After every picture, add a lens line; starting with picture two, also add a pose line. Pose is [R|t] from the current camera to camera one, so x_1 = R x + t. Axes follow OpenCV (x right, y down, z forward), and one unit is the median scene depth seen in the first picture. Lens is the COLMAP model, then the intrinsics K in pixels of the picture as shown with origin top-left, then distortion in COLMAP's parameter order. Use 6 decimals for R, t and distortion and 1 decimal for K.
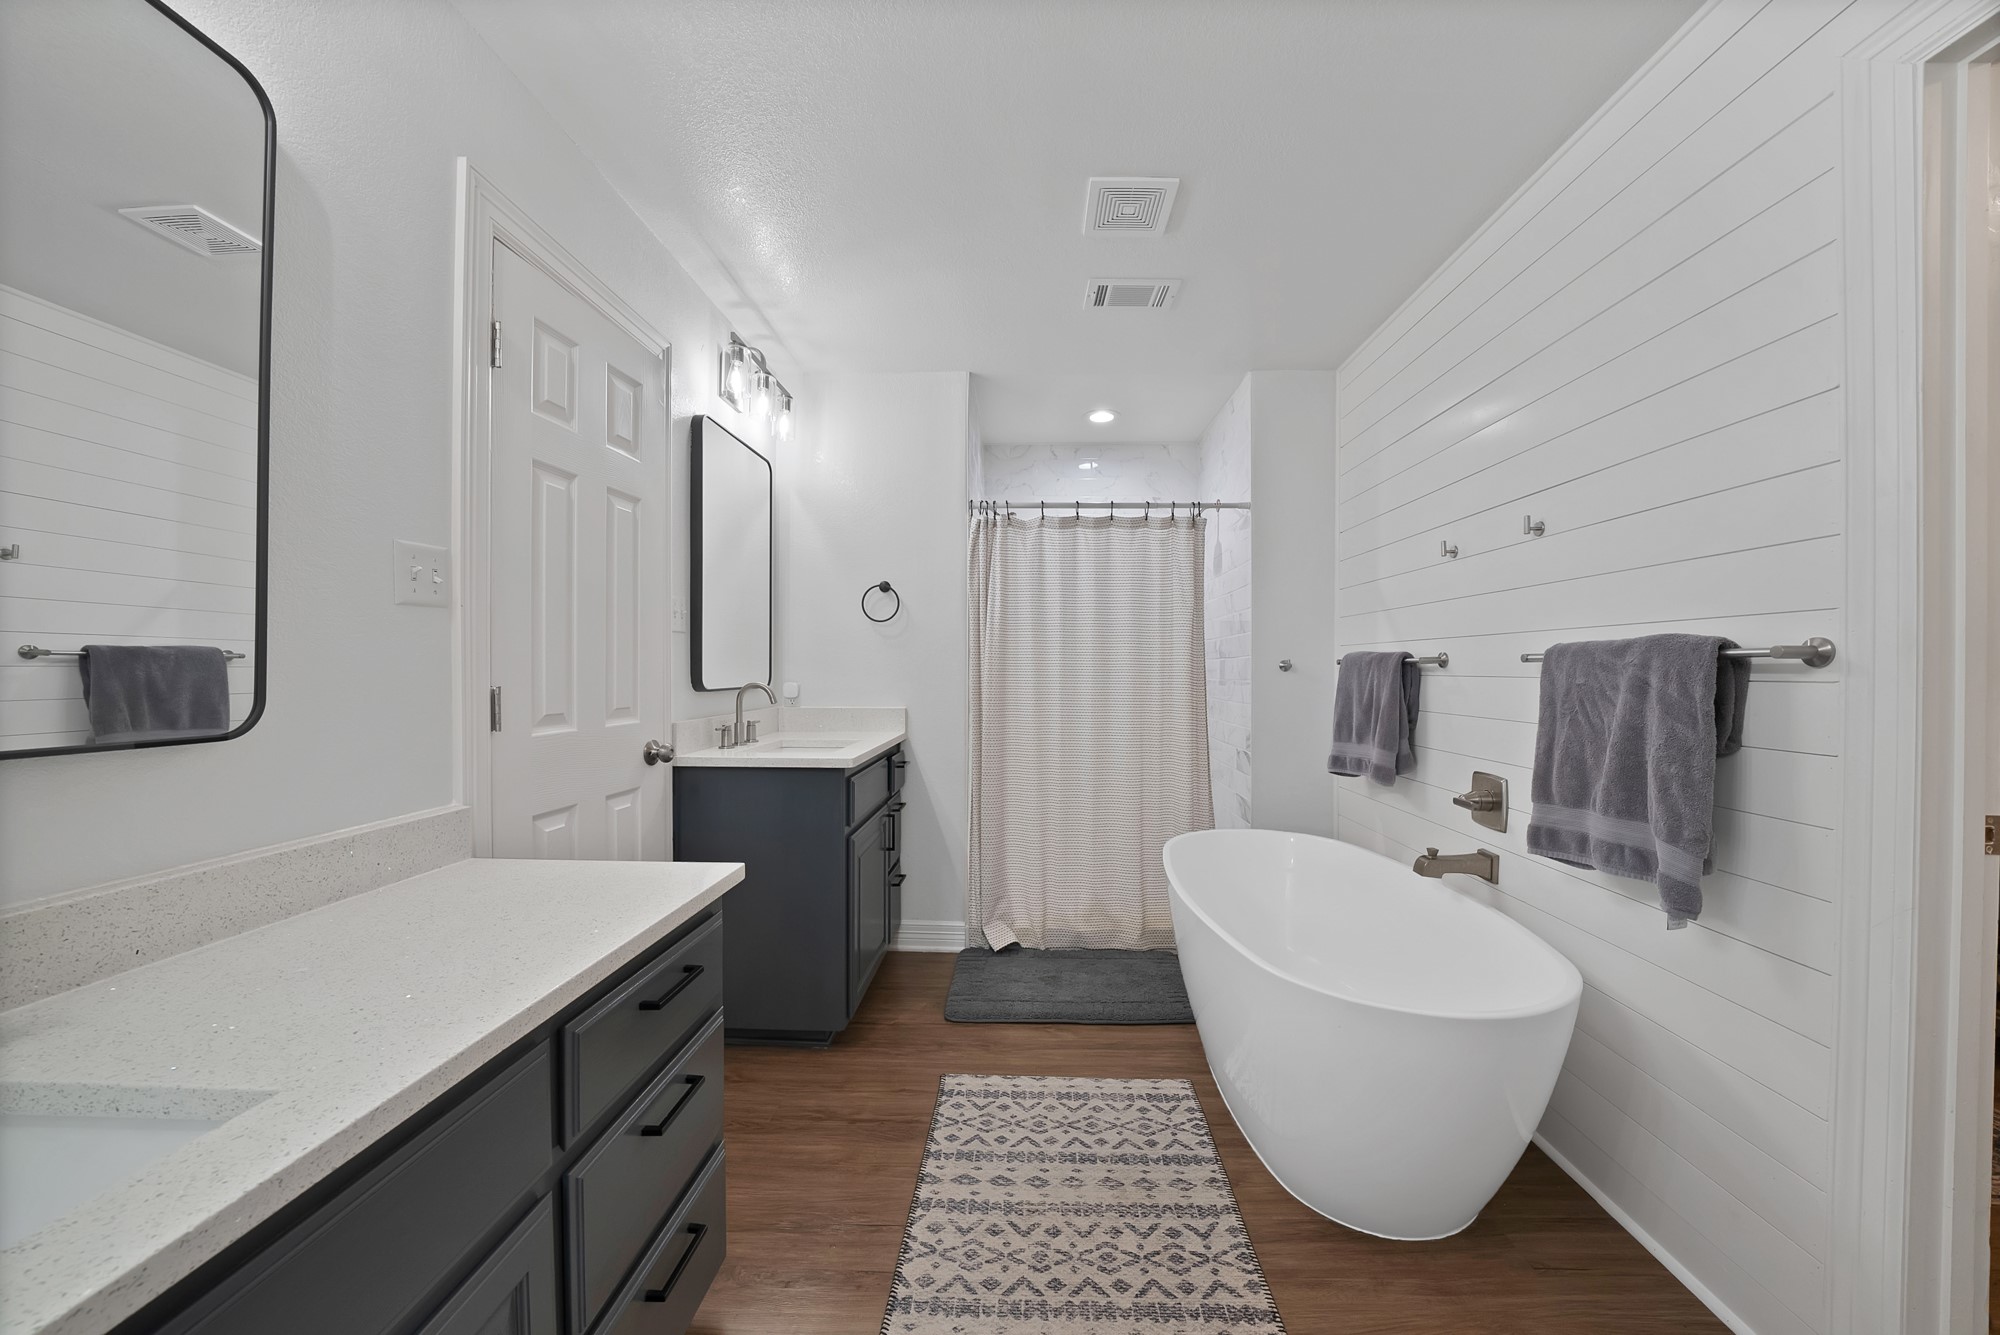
lens RADIAL K [[720.5, 0, 997.3], [0, 720.5, 673.6], [0, 0, 1]] dist [-0.022870, 0.000221]
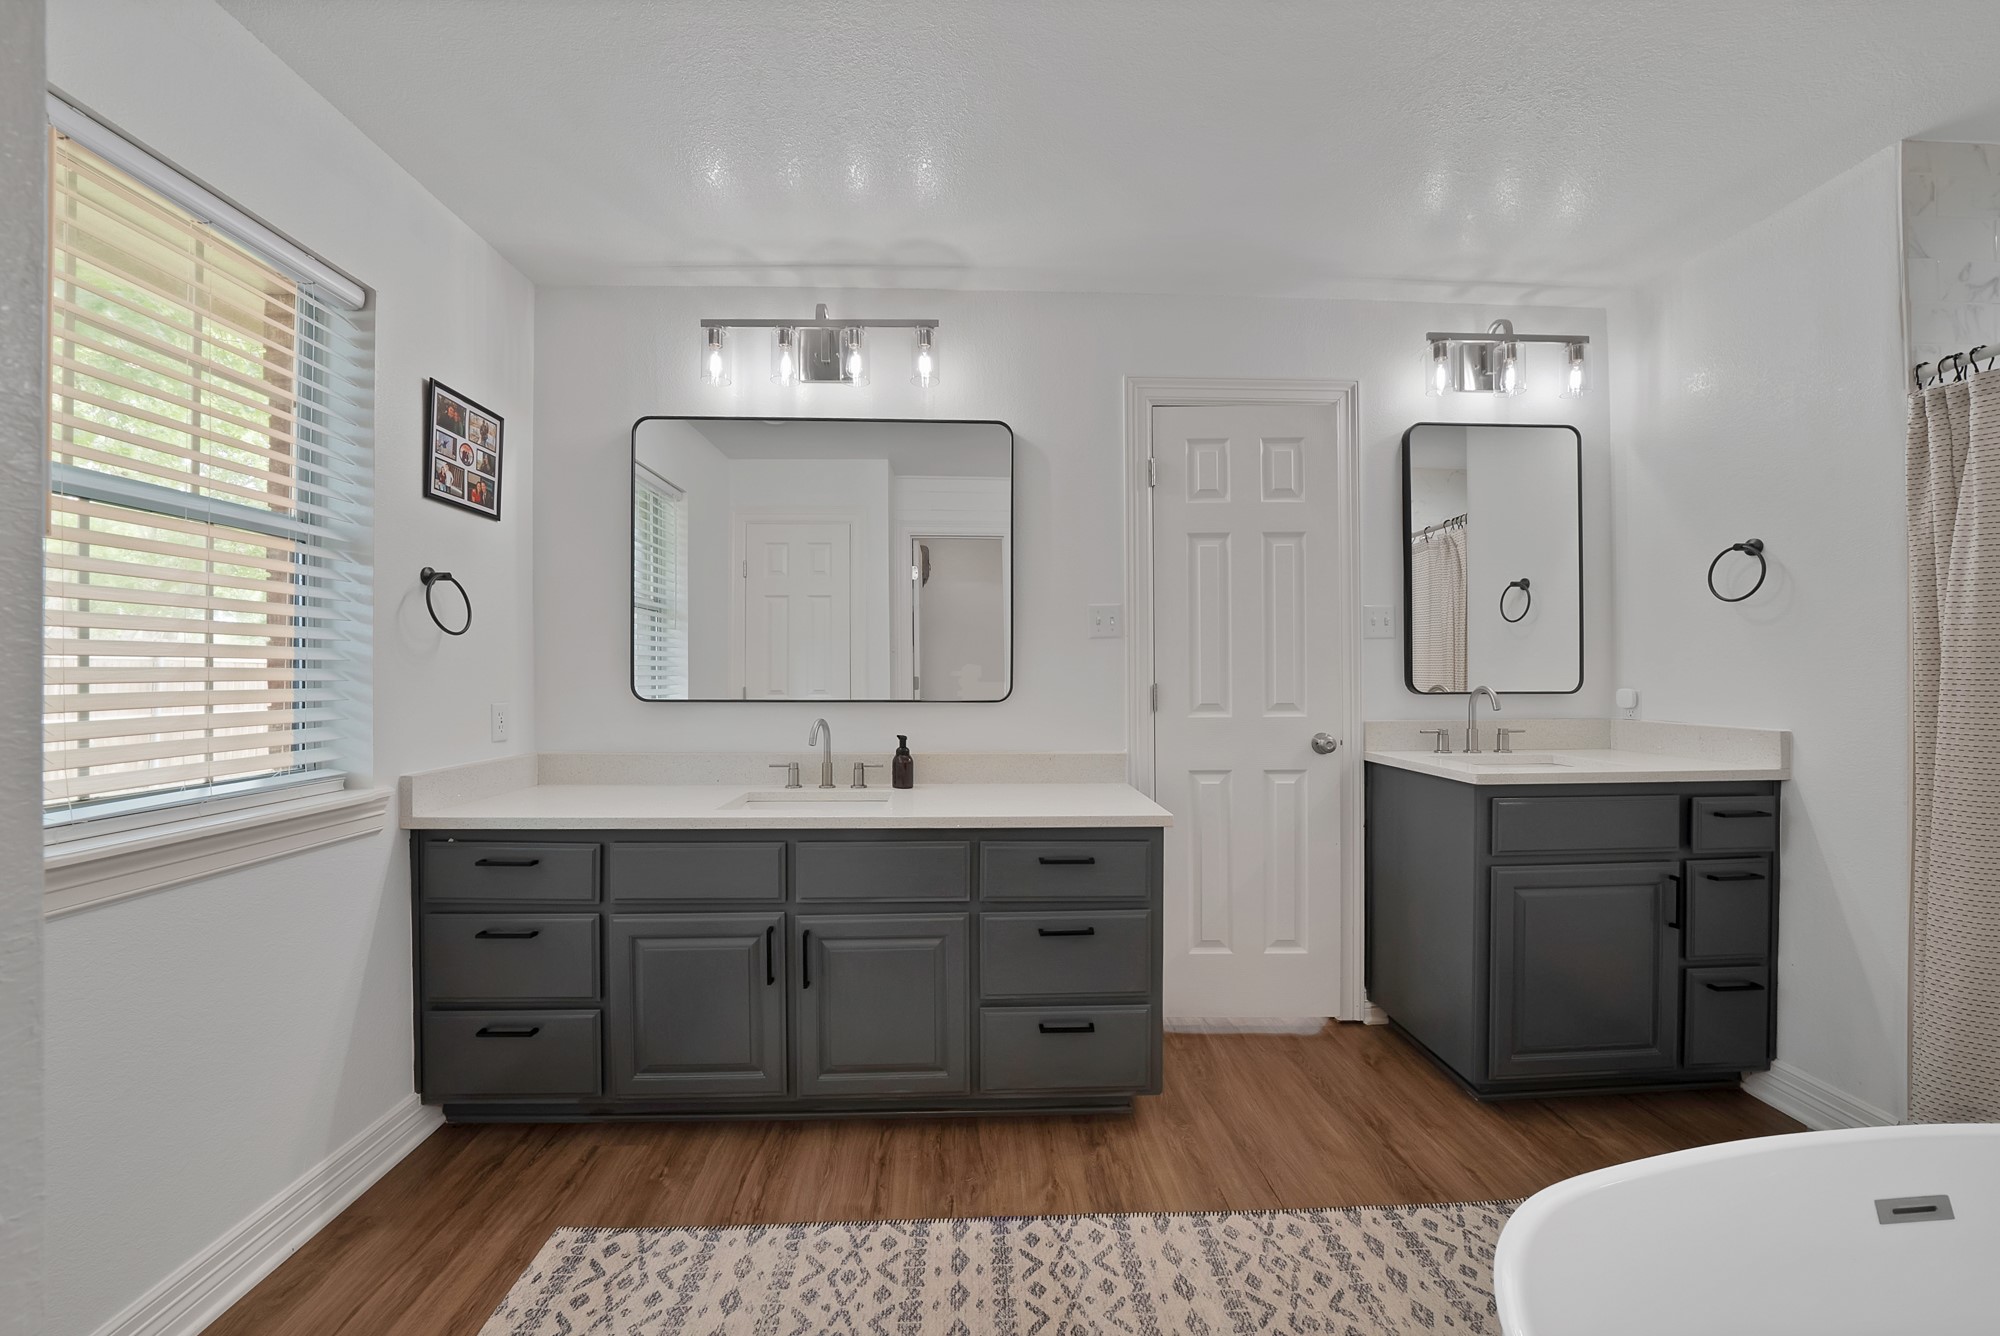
lens RADIAL K [[720.5, 0, 997.3], [0, 720.5, 674.1], [0, 0, 1]] dist [-0.022870, 0.000221]
pose [[0.074165, -0.007147, -0.997220, 0.784933], [-0.002771, 0.999969, -0.007373, 0.008349], [0.997242, 0.003310, 0.074143, 0.456232]]
